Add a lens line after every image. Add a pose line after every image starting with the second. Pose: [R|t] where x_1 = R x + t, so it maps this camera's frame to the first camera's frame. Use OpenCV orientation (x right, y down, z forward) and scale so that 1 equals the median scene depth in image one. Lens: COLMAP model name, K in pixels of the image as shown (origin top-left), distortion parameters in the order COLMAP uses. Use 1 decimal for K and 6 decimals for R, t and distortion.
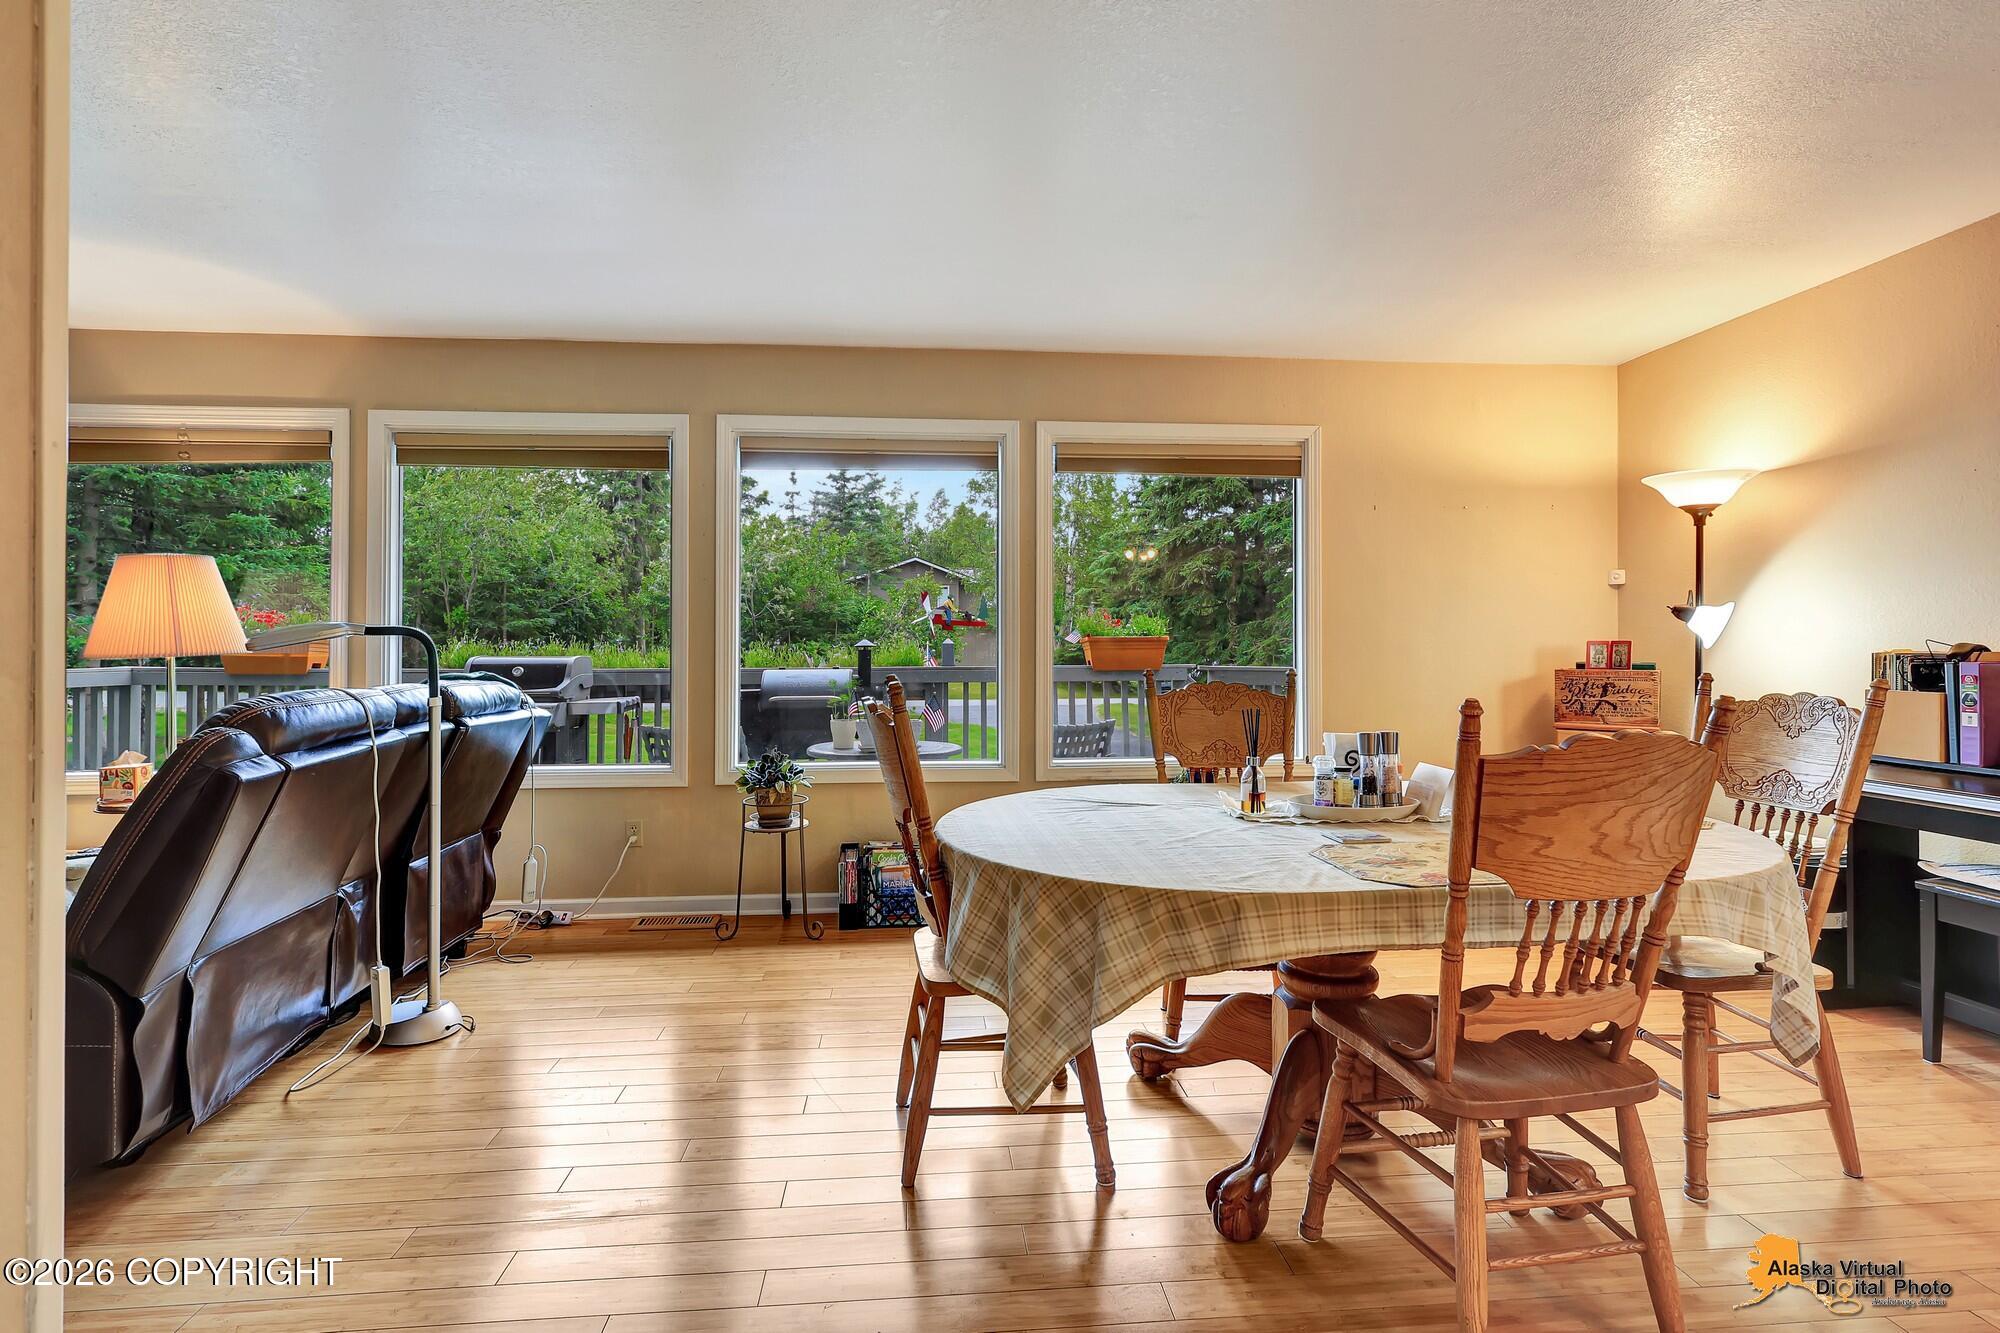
lens RADIAL K [[920.9, 0, 988.0], [0, 920.9, 642.3], [0, 0, 1]] dist [-0.009198, -0.001350]
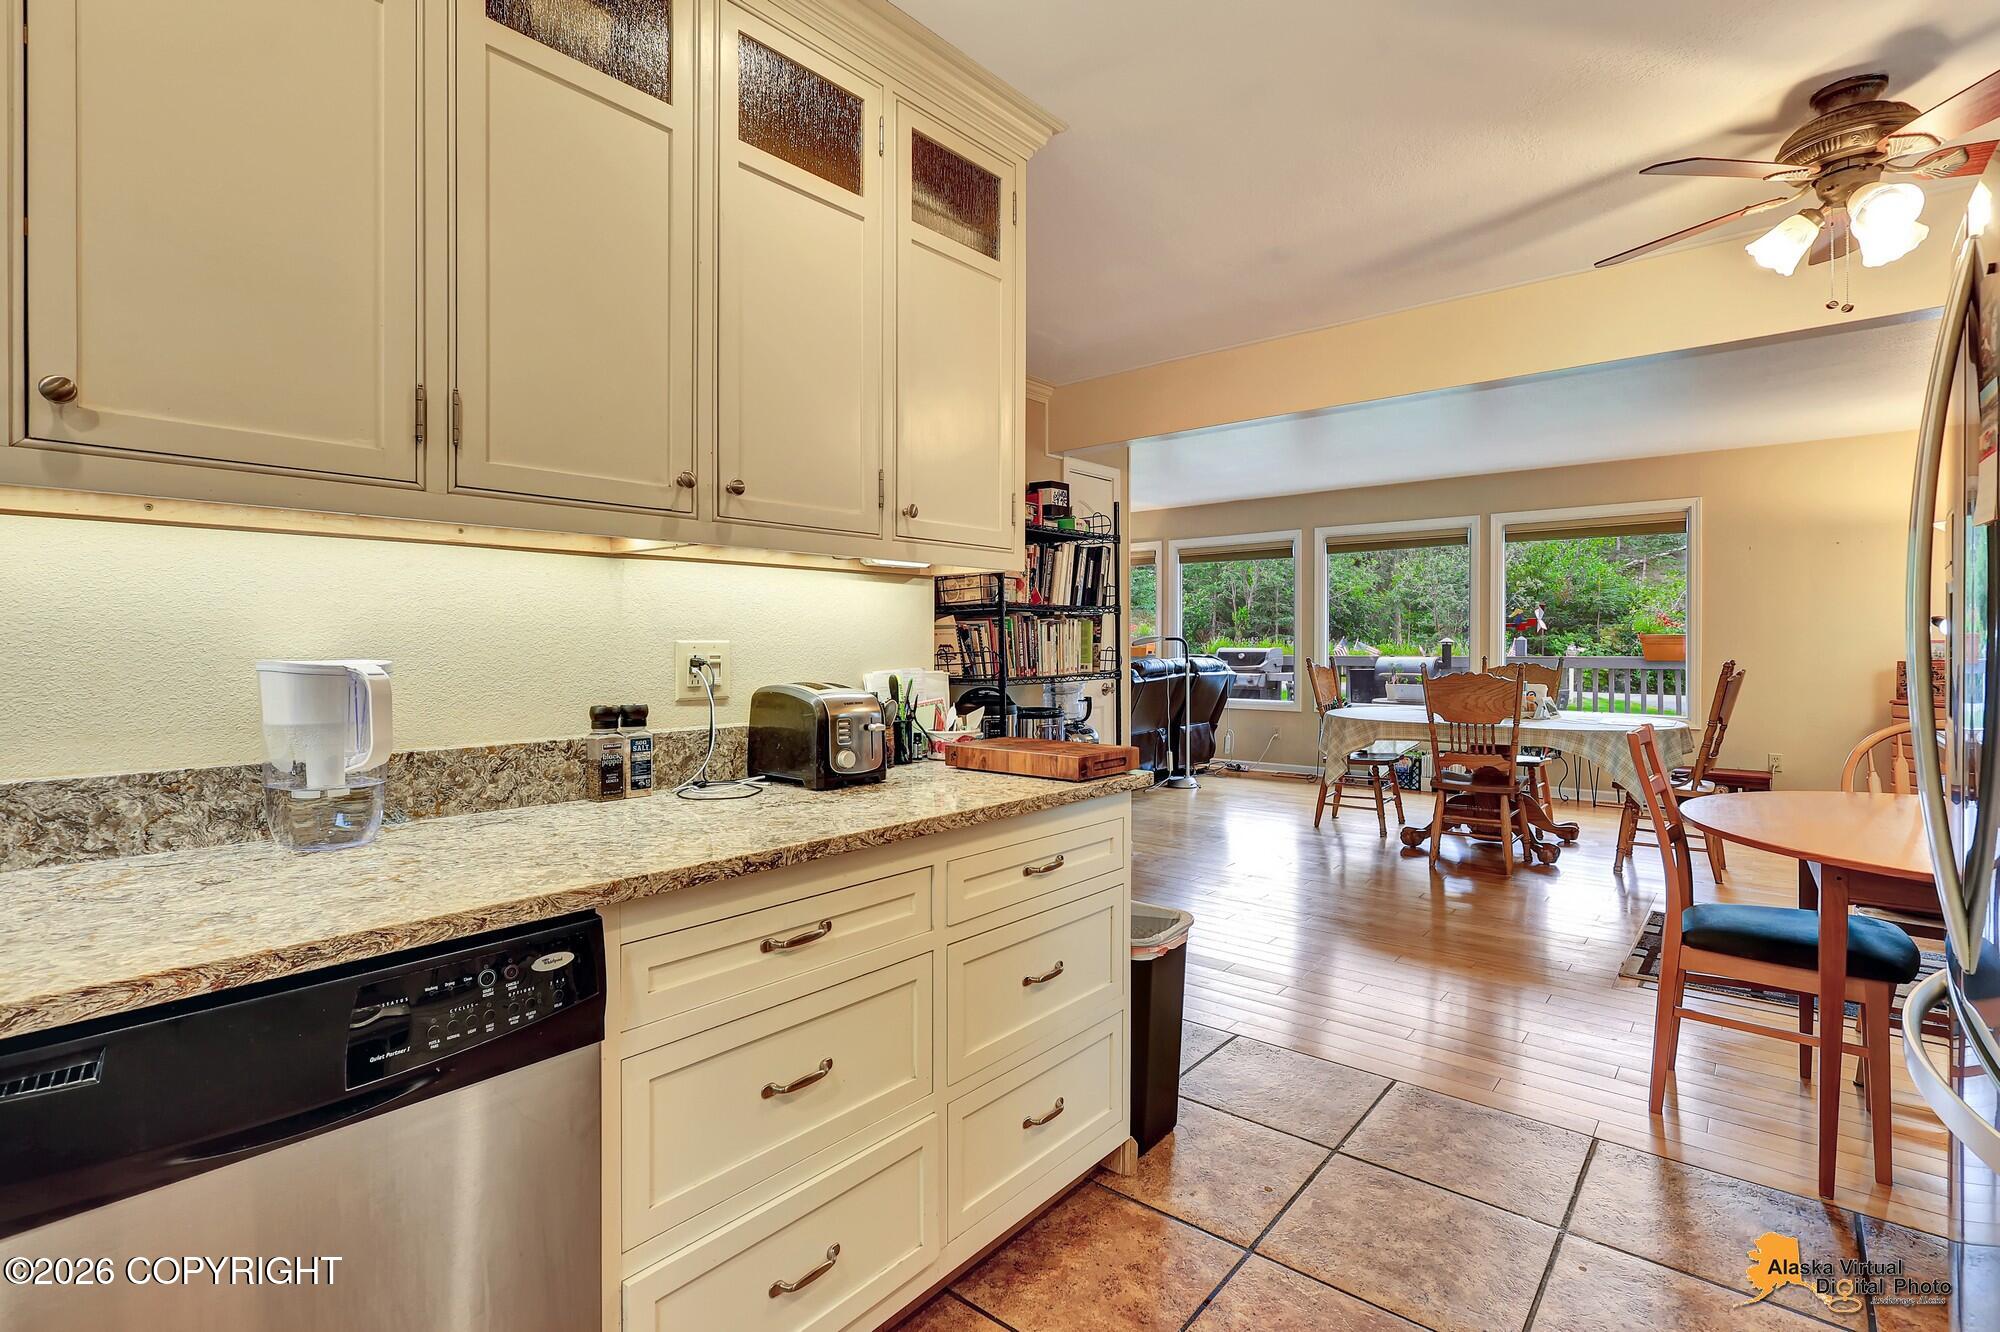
lens RADIAL K [[920.9, 0, 980.8], [0, 920.9, 654.5], [0, 0, 1]] dist [-0.009198, -0.001350]
pose [[0.689010, 0.010060, -0.724682, 0.686080], [0.006714, 0.999772, 0.020262, -0.018022], [0.724721, -0.018826, 0.688786, -0.953539]]
